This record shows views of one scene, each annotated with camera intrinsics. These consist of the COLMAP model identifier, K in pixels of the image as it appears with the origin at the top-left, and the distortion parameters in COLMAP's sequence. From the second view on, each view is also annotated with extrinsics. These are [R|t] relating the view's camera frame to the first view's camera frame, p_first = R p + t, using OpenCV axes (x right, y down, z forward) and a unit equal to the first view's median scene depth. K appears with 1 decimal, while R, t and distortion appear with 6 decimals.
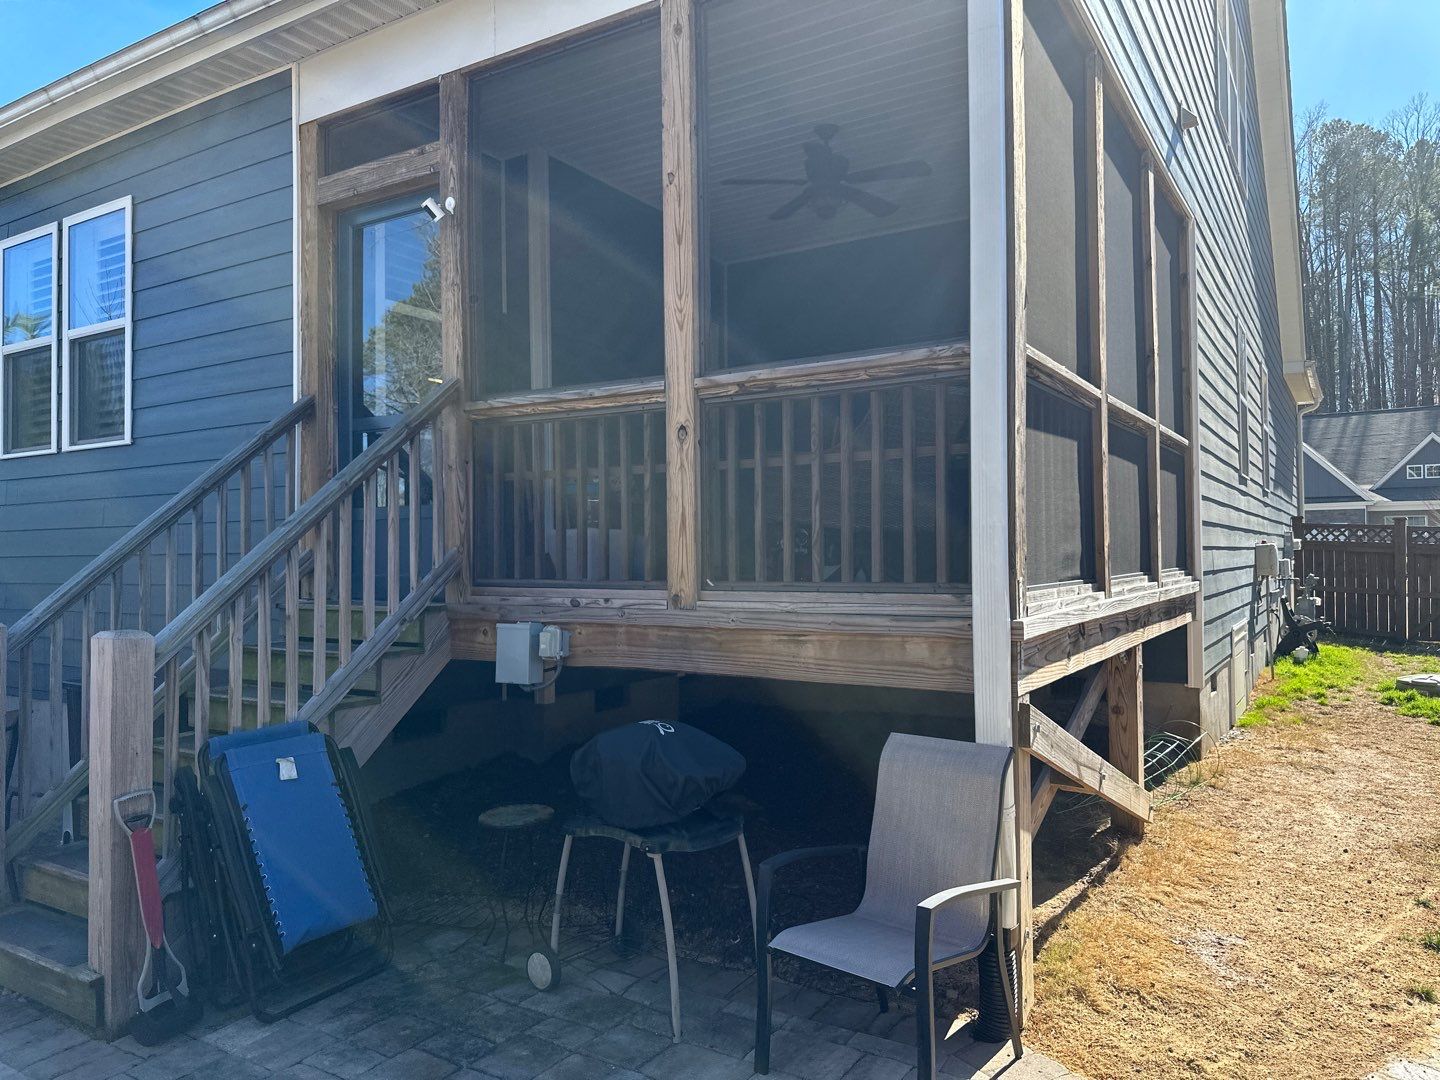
lens RADIAL K [[1014.0, 0, 720.0], [0, 1014.0, 540.0], [0, 0, 1]] dist [0.110552, -0.198042]
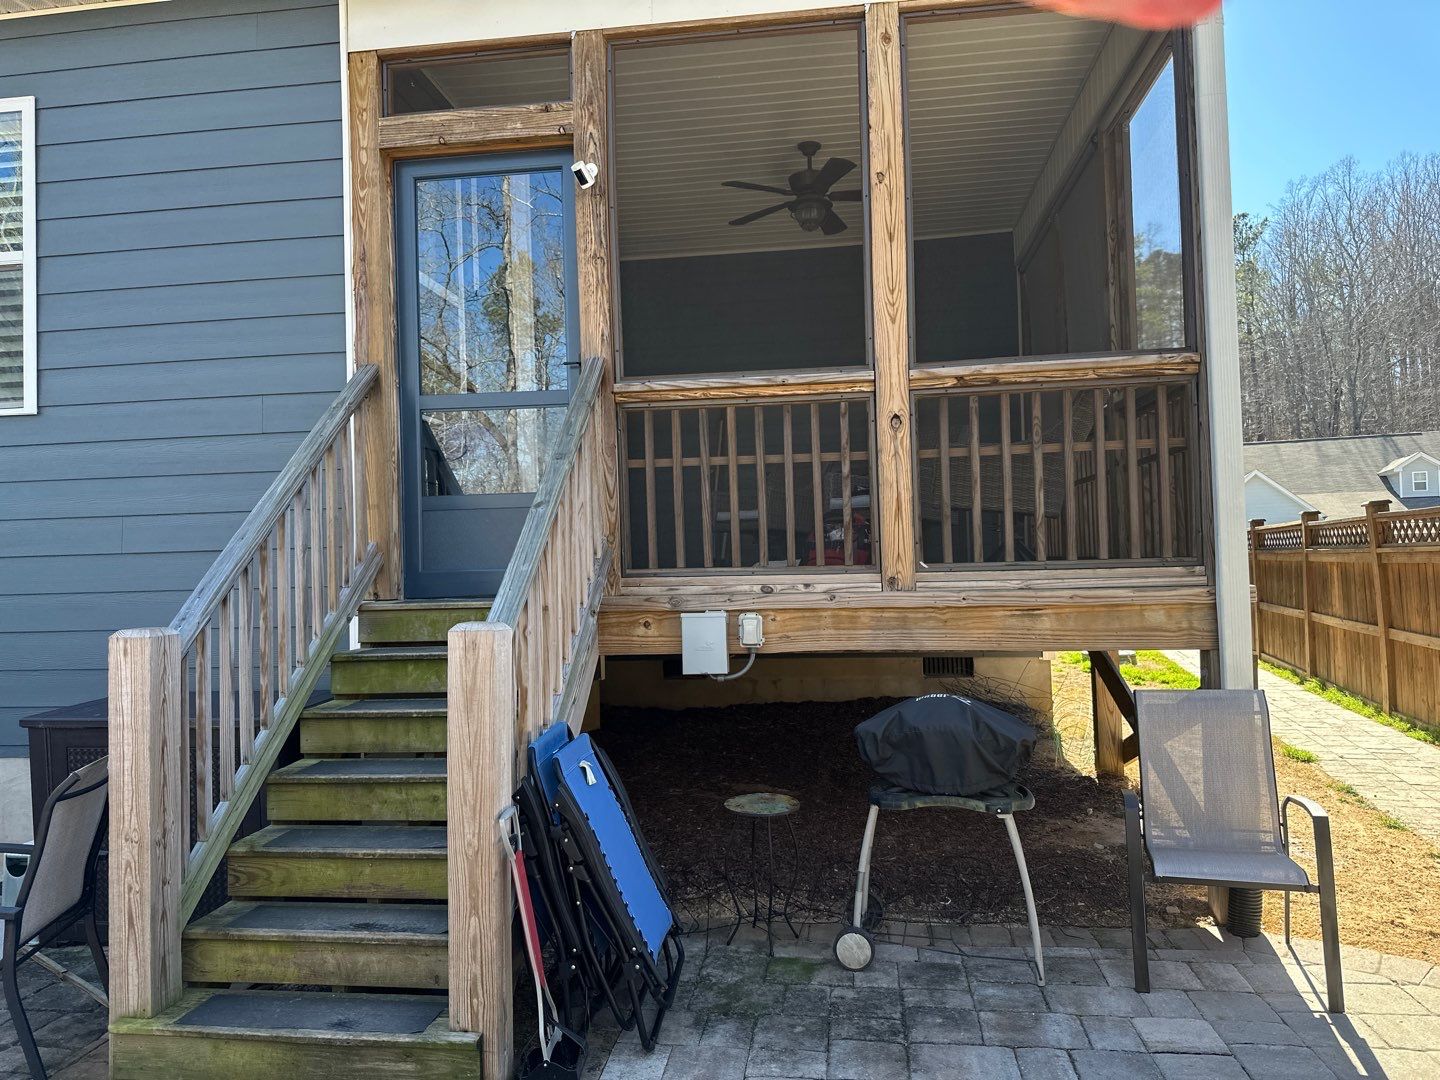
lens RADIAL K [[1036.3, 0, 645.7], [0, 1036.3, 543.0], [0, 0, 1]] dist [0.120213, -0.202859]
pose [[0.913022, -0.003021, 0.407899, -0.702164], [0.010538, 0.999813, -0.016184, 0.033390], [-0.407774, 0.019075, 0.912884, 0.128027]]
